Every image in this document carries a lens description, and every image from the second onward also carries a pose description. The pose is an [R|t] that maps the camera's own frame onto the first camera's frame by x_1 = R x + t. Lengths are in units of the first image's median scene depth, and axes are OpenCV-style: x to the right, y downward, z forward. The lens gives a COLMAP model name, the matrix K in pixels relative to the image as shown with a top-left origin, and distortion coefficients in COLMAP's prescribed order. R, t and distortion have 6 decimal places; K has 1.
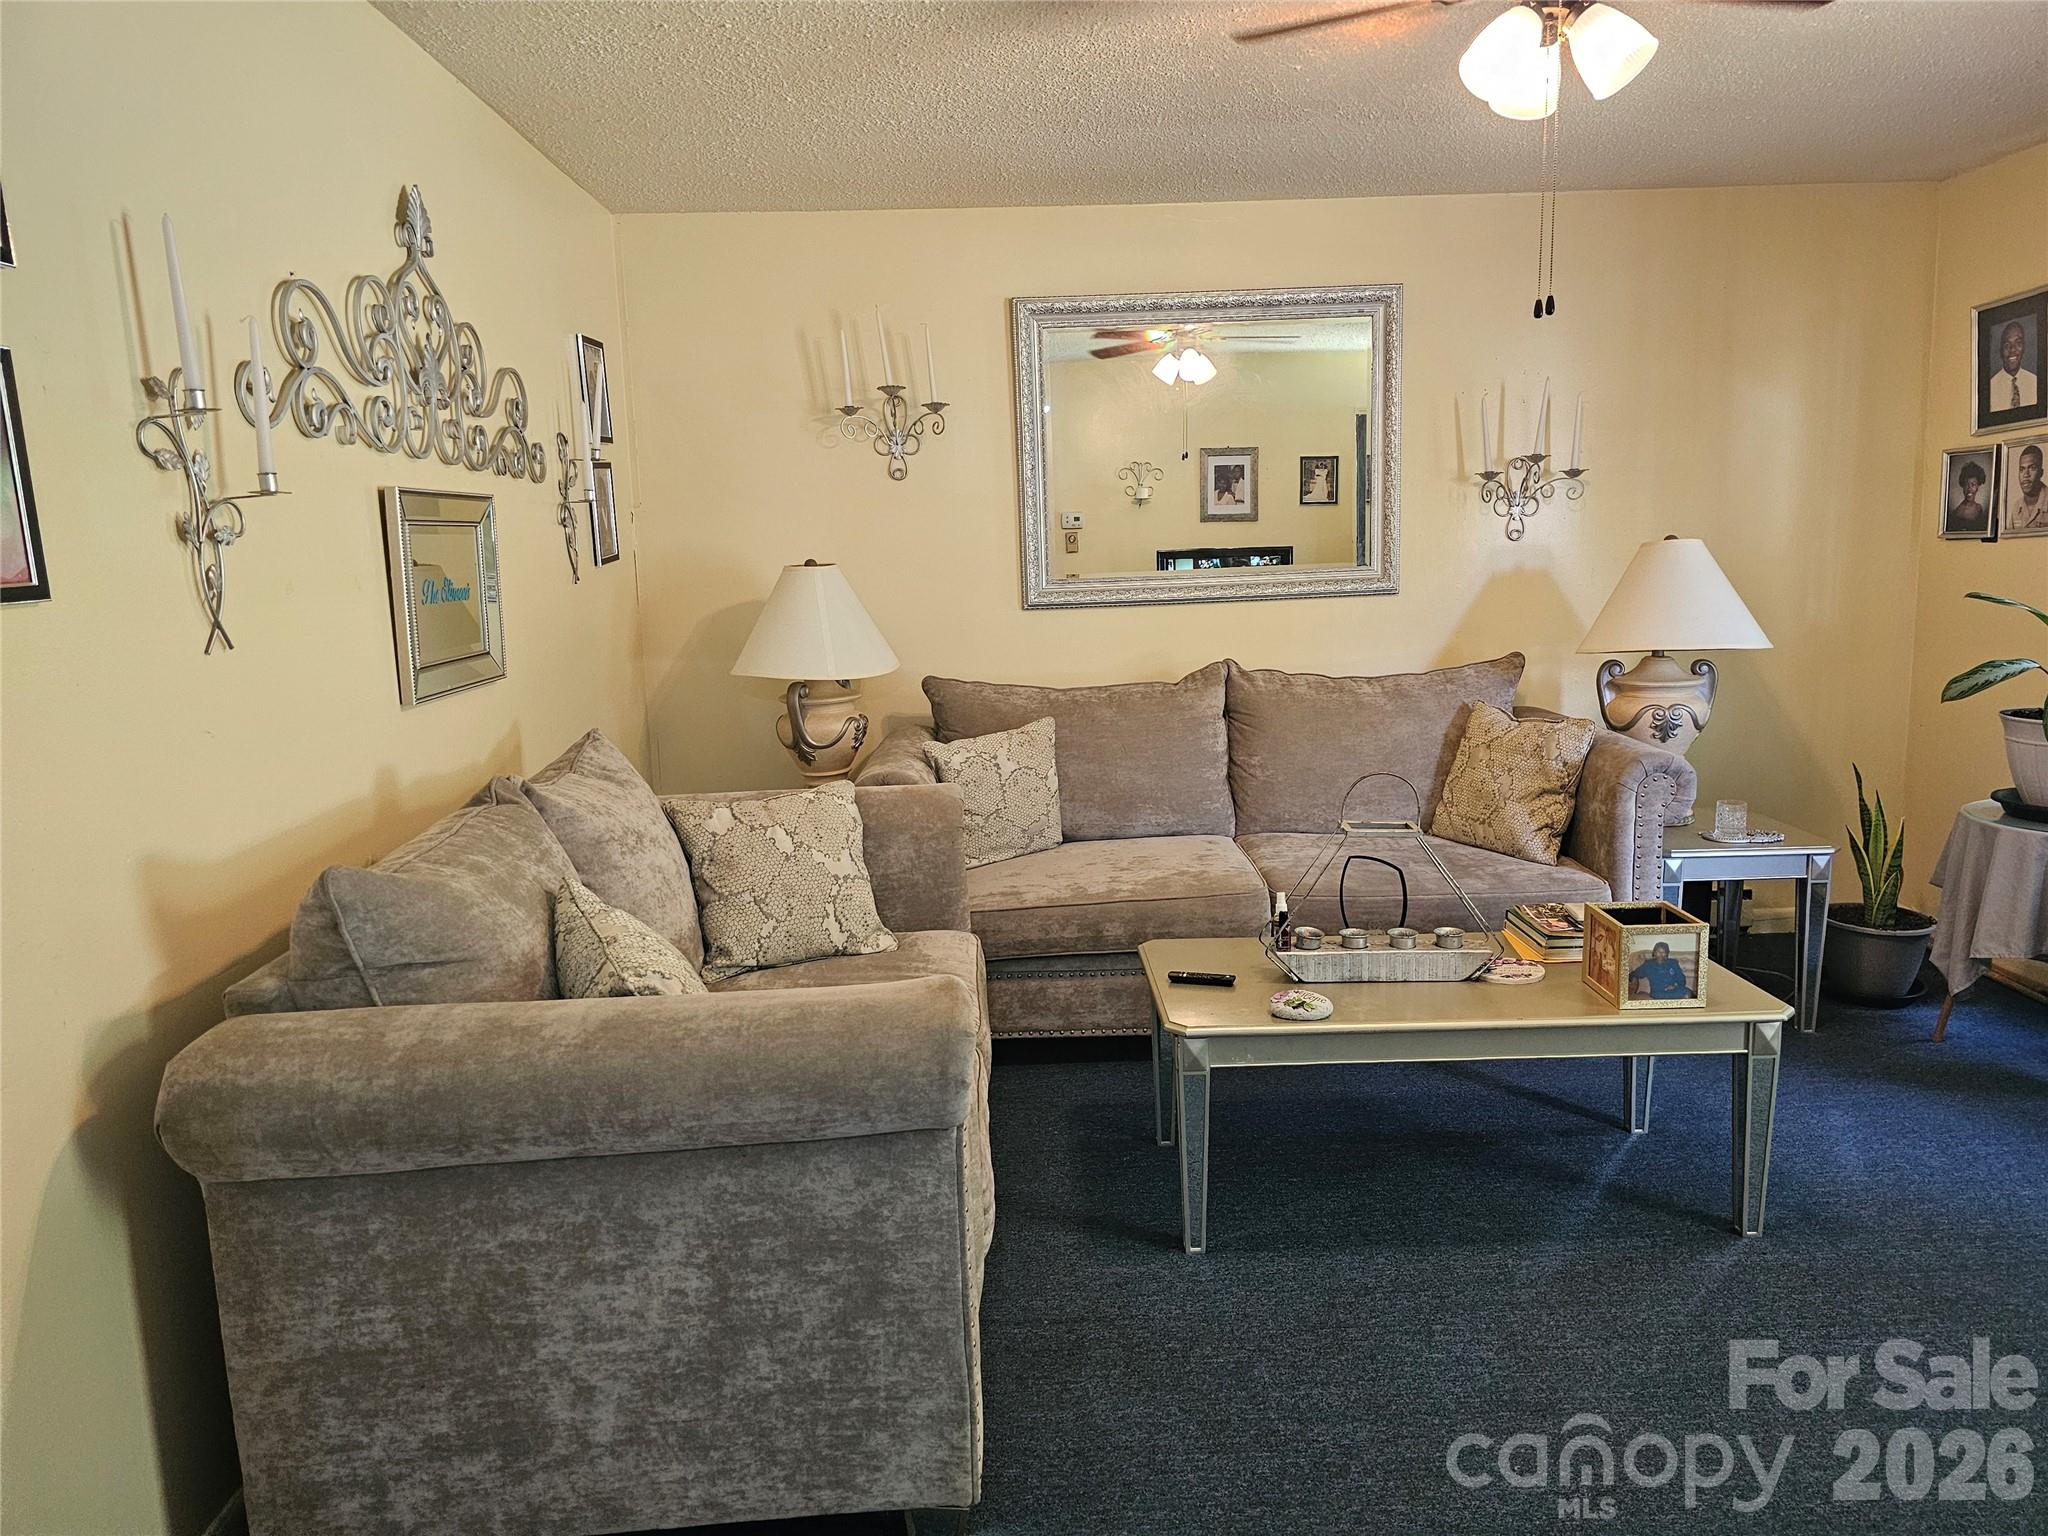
lens RADIAL K [[1376.1, 0, 1024.0], [0, 1376.1, 768.0], [0, 0, 1]] dist [-0.000295, -0.000060]
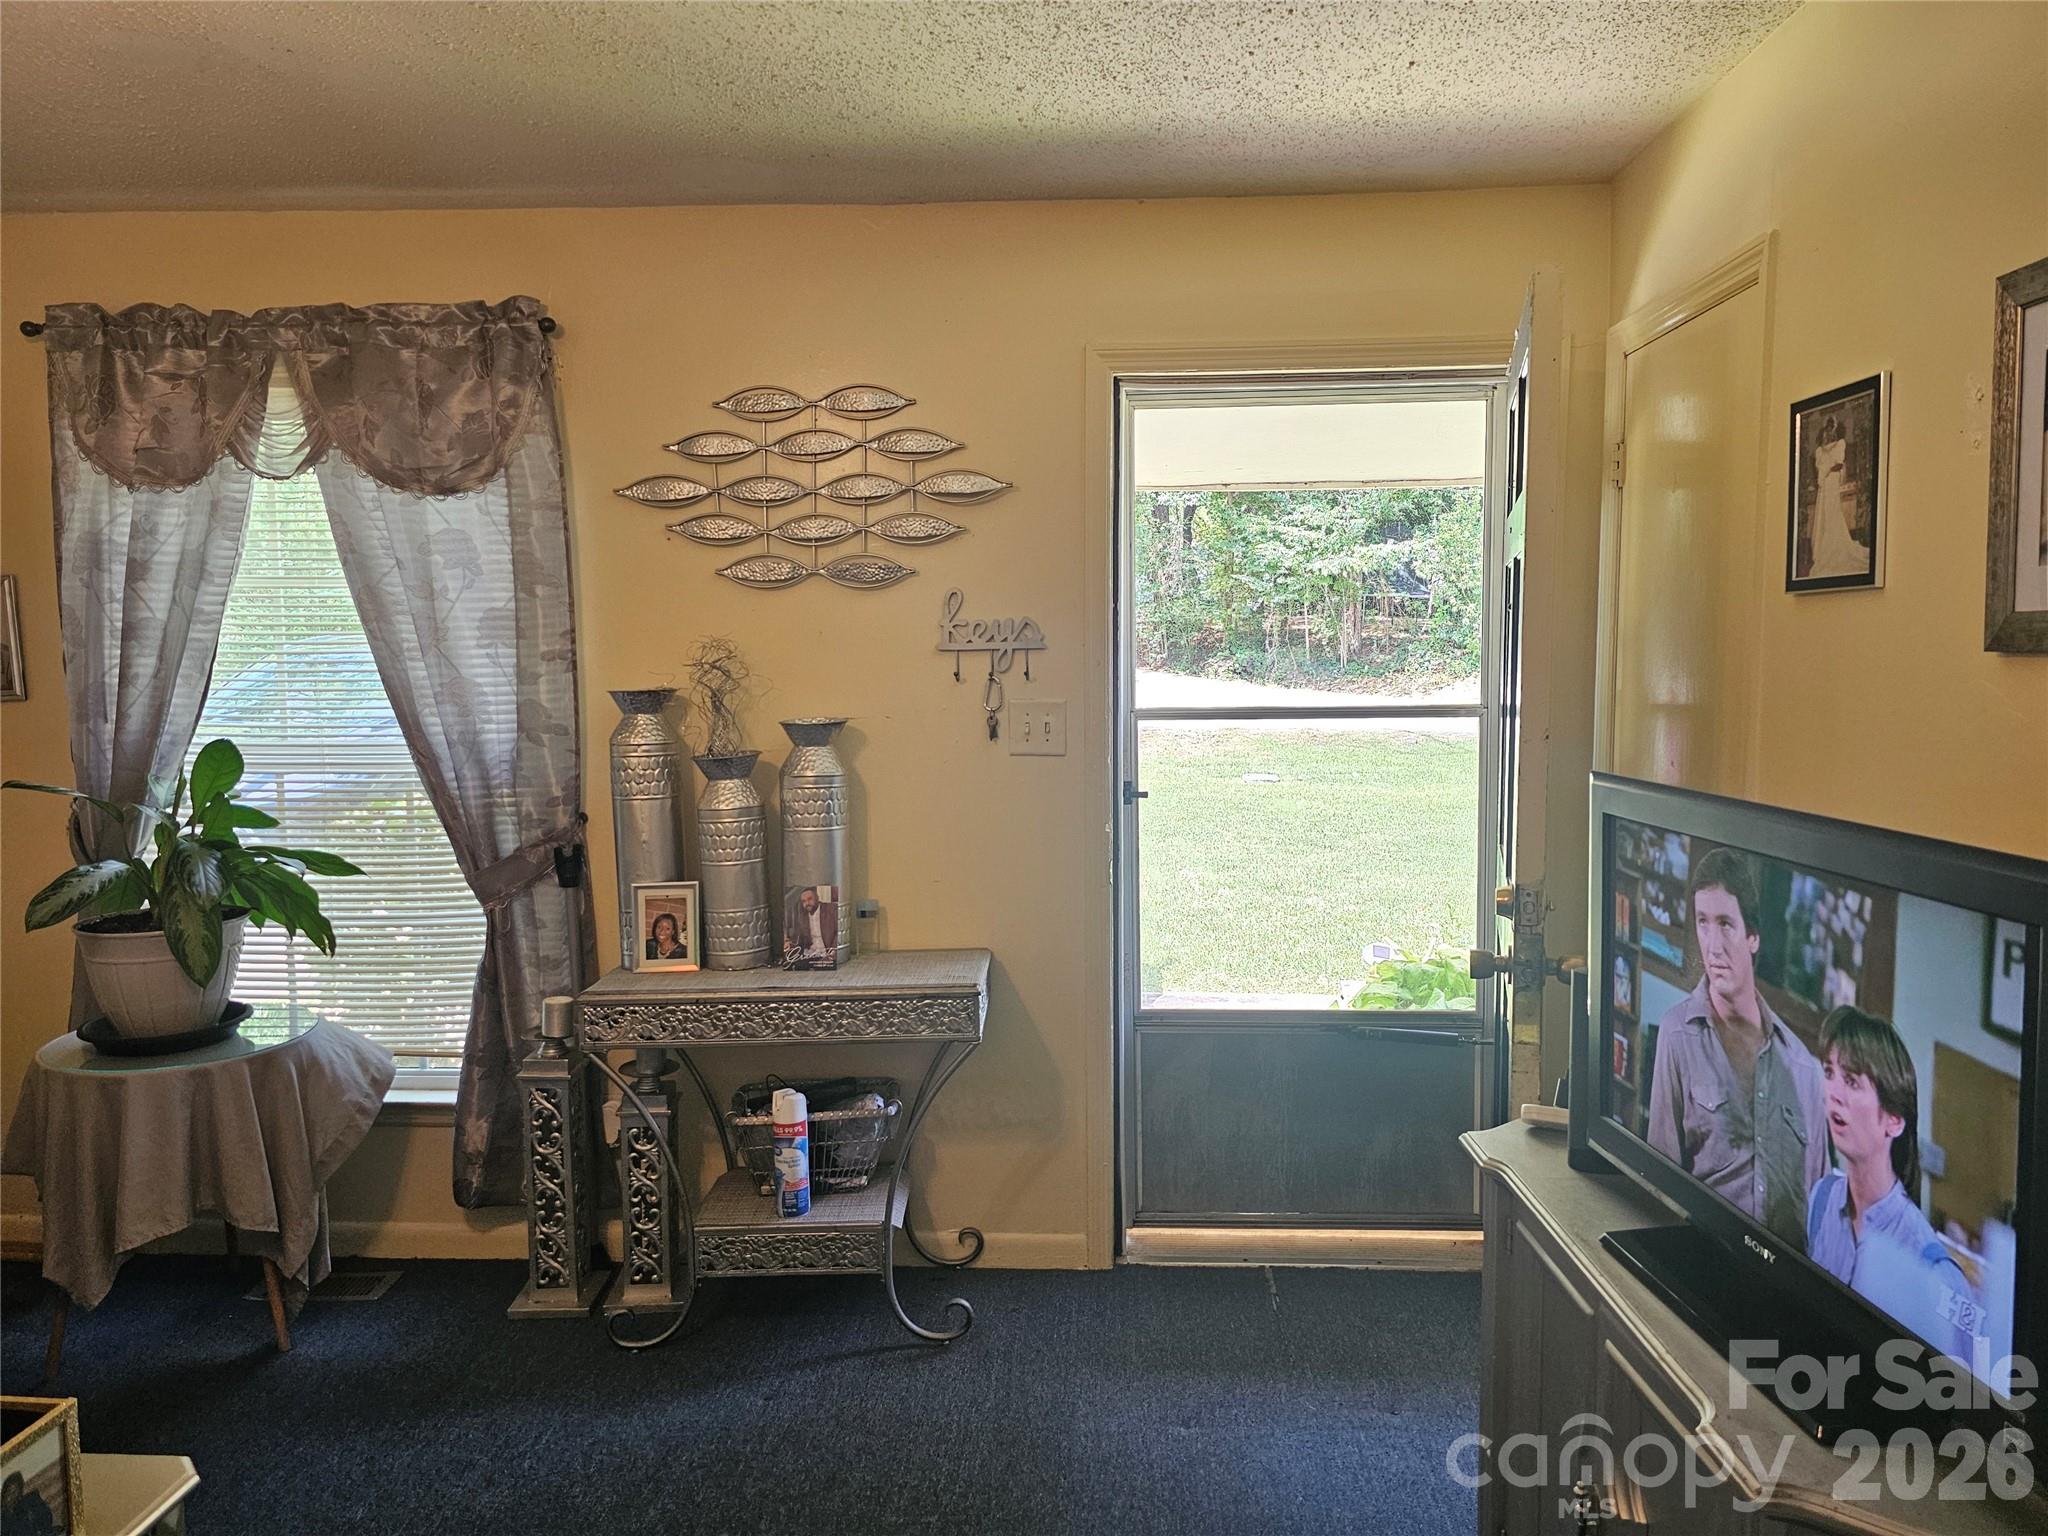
lens RADIAL K [[1336.5, 0, 1024.0], [0, 1336.5, 768.0], [0, 0, 1]] dist [0.006418, 0.000239]
pose [[0.072417, -0.045740, 0.996325, -0.003736], [0.166719, 0.985448, 0.033123, -0.068632], [-0.983341, 0.163708, 0.078989, 0.407309]]
